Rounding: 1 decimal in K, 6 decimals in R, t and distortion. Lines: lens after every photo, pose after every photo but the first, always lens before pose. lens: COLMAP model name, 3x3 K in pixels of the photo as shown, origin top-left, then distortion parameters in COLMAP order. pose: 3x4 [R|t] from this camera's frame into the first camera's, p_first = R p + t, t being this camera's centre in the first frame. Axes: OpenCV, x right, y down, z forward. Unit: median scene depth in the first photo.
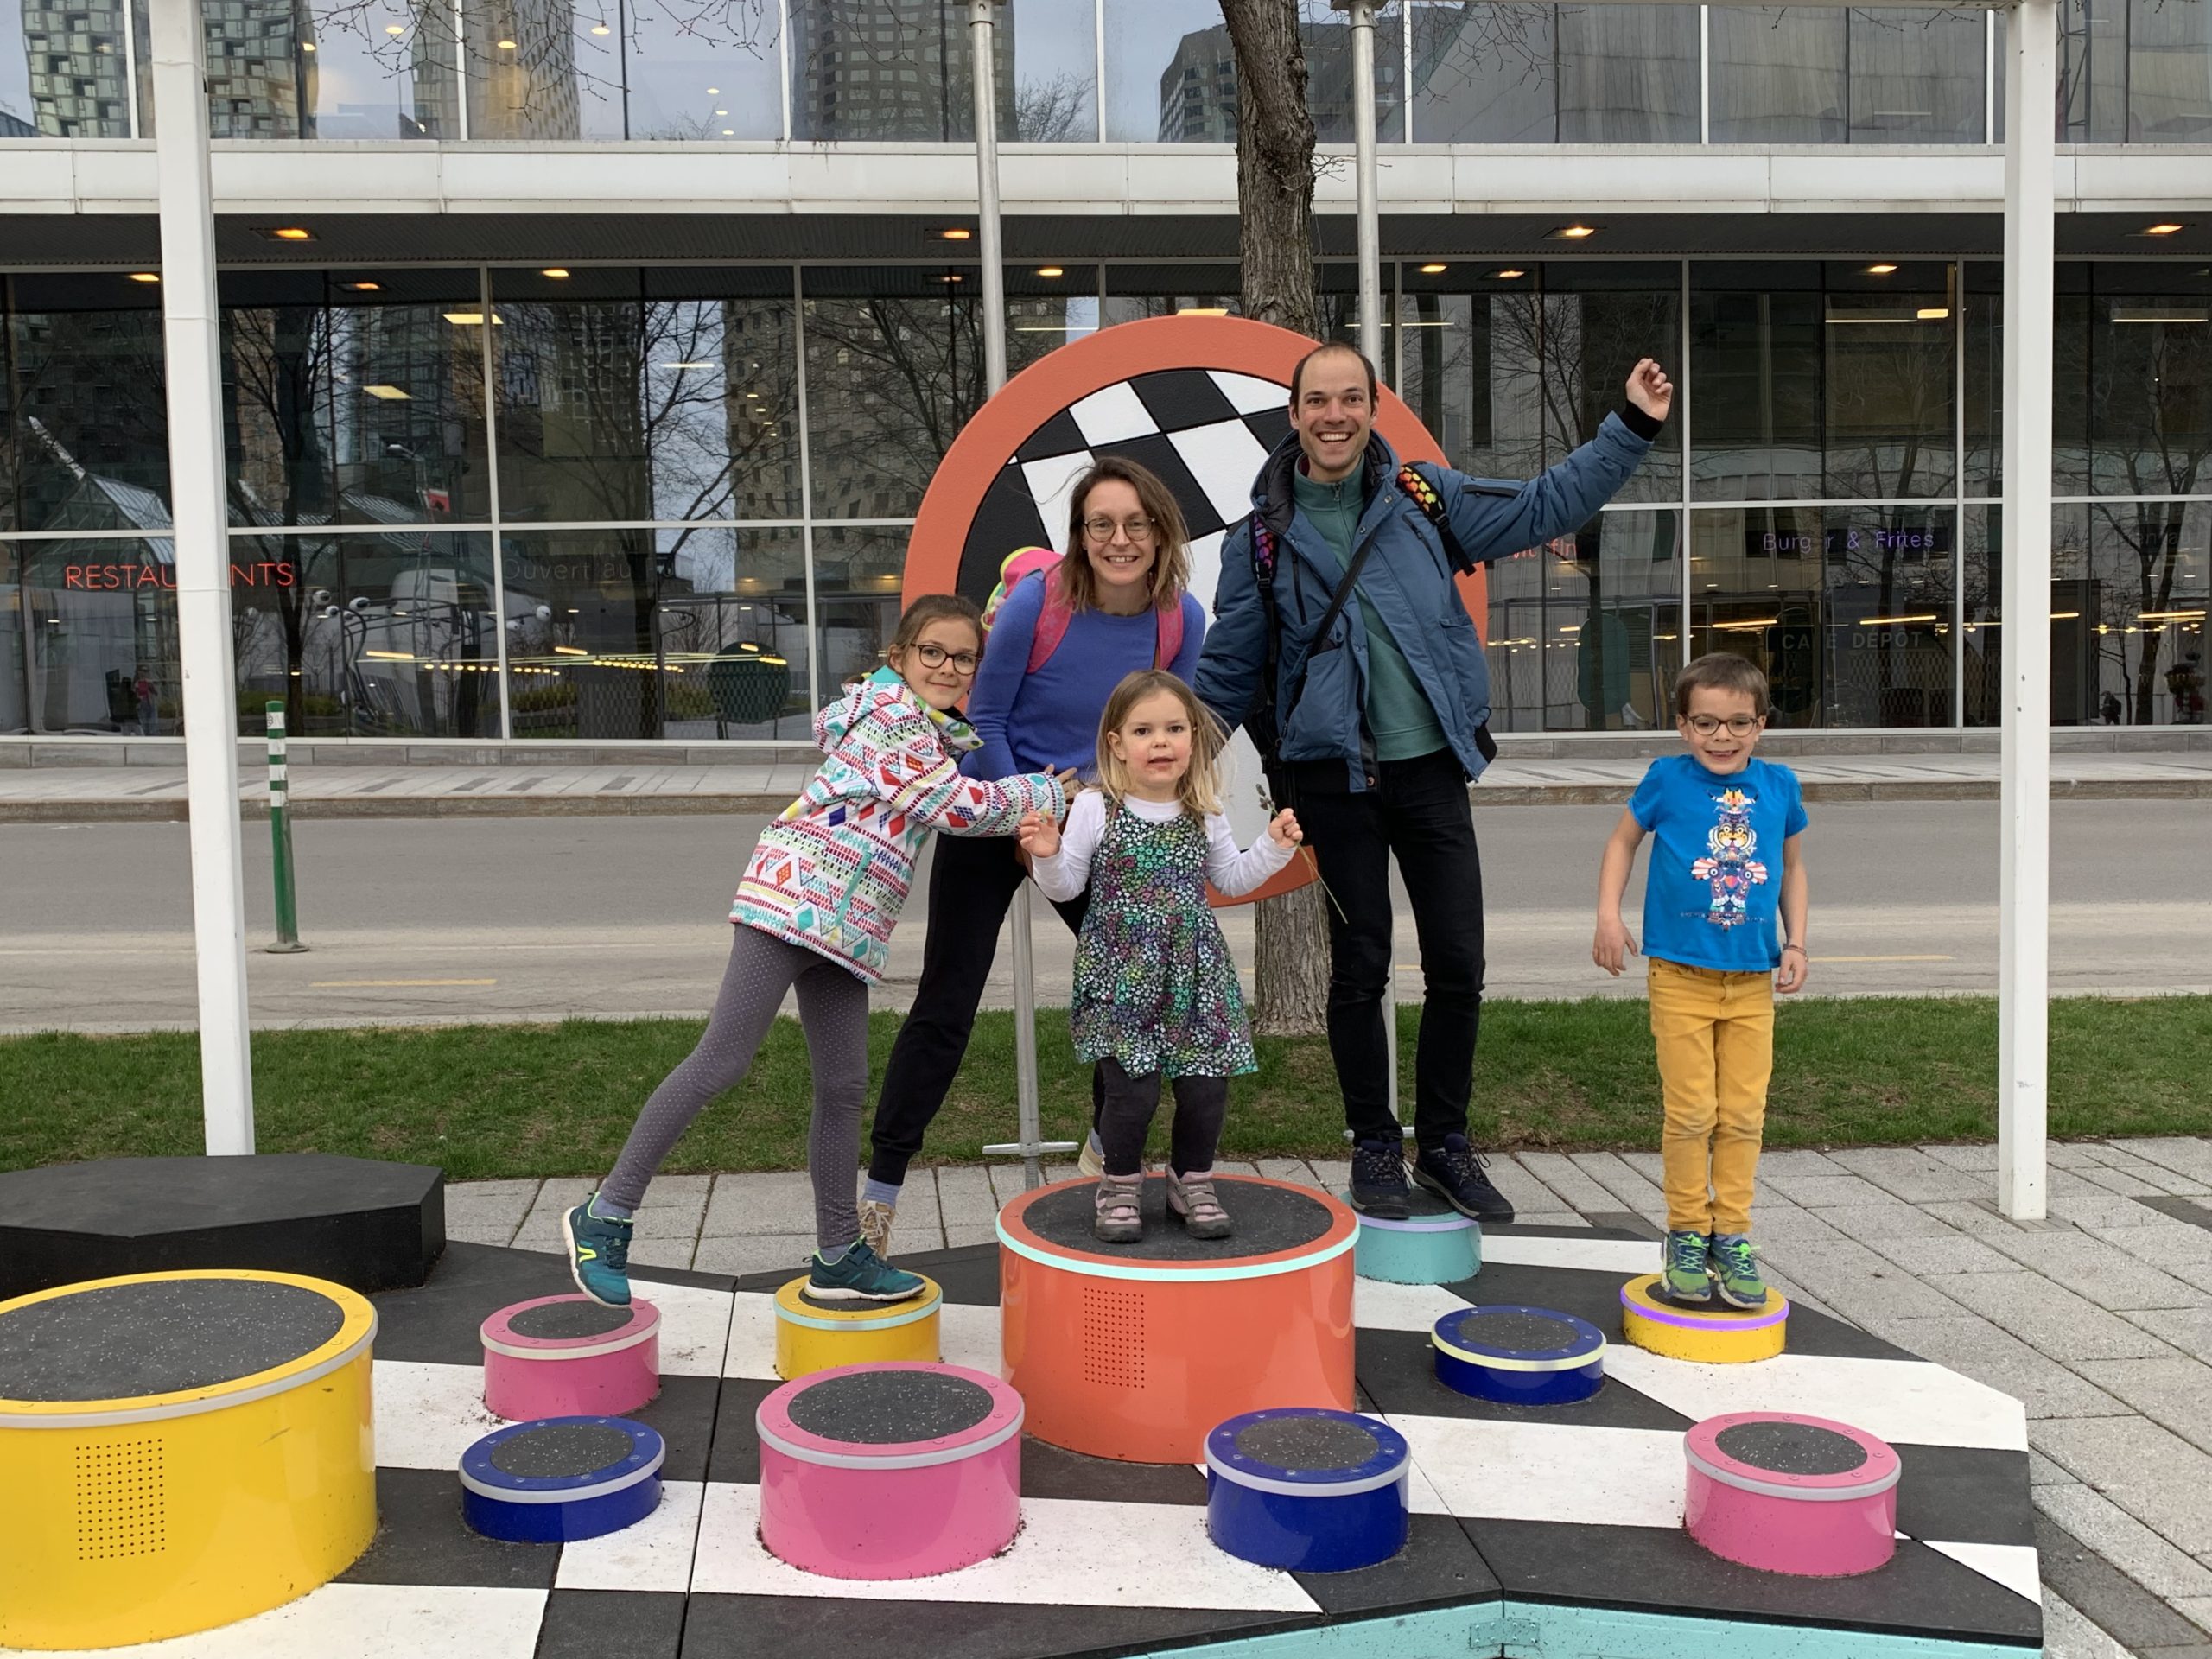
lens RADIAL K [[2124.7, 0, 1109.7], [0, 2124.7, 821.5], [0, 0, 1]] dist [0.023181, 0.000000]
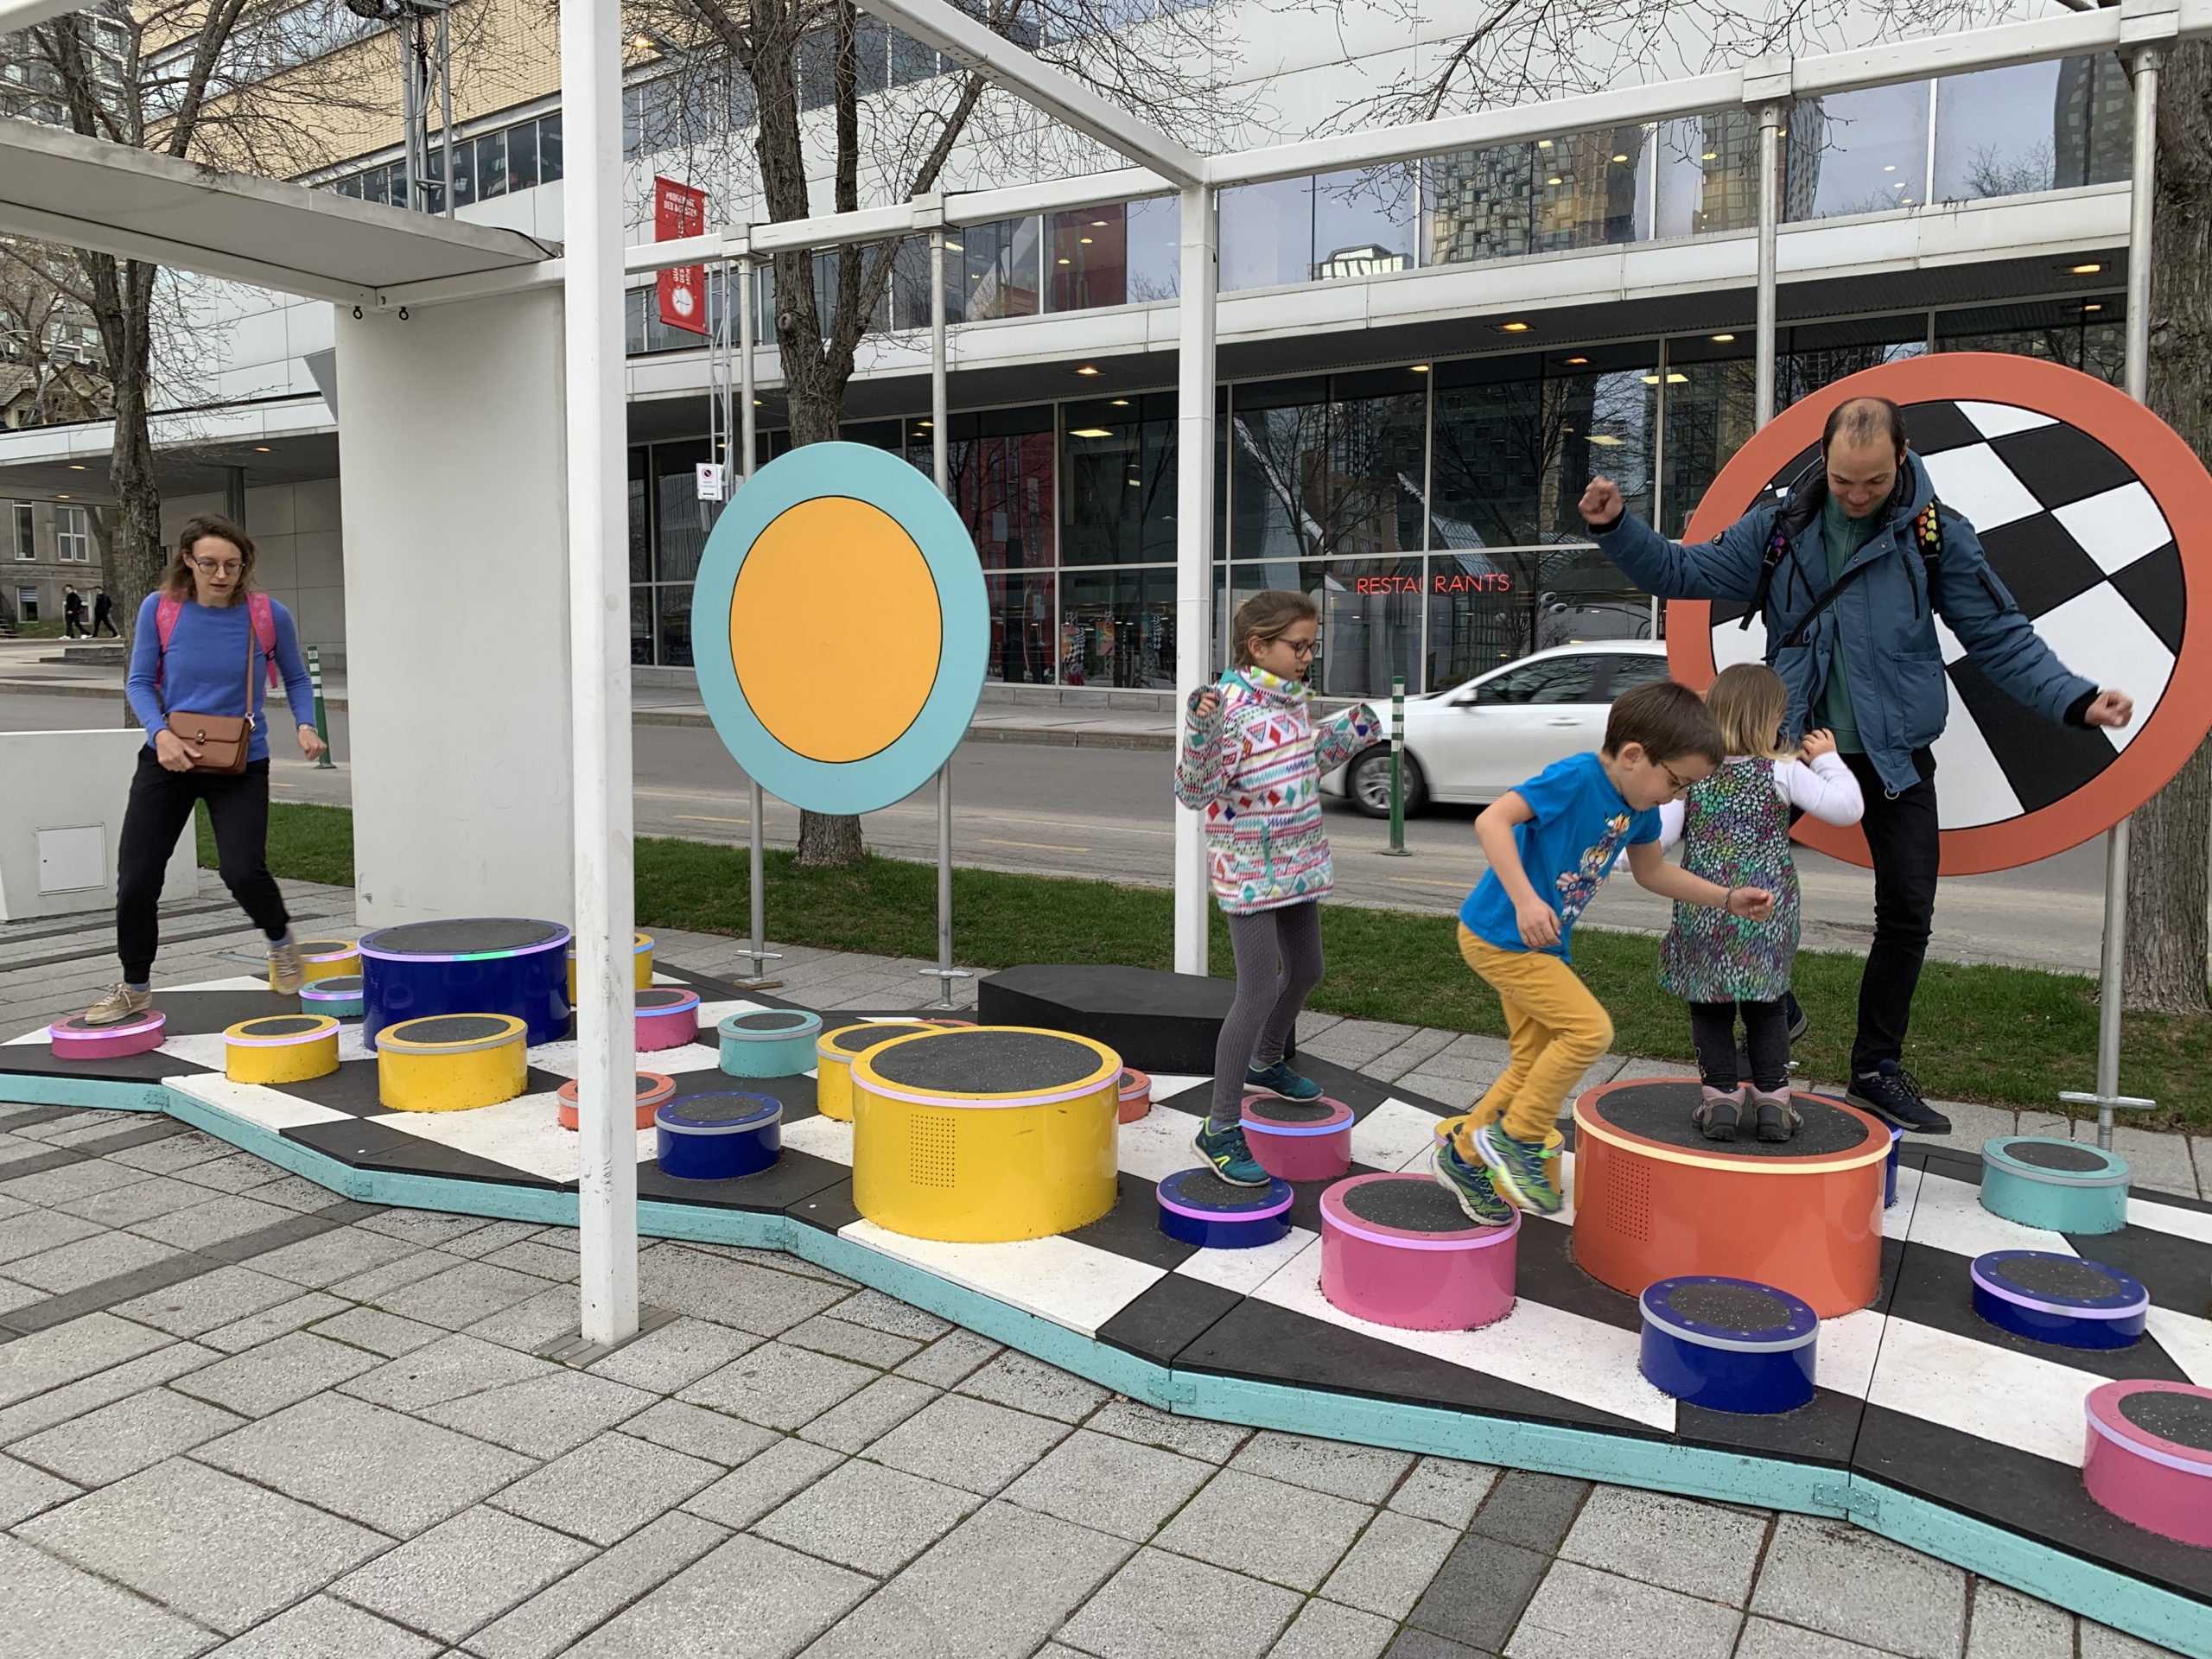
lens RADIAL K [[1691.7, 0, 1148.8], [0, 1691.7, 783.1], [0, 0, 1]] dist [0.008926, 0.008234]
pose [[0.815358, 0.063085, -0.575510, 0.296463], [-0.060572, 0.997886, 0.023569, -0.005204], [0.575780, 0.015643, 0.817455, 0.017371]]
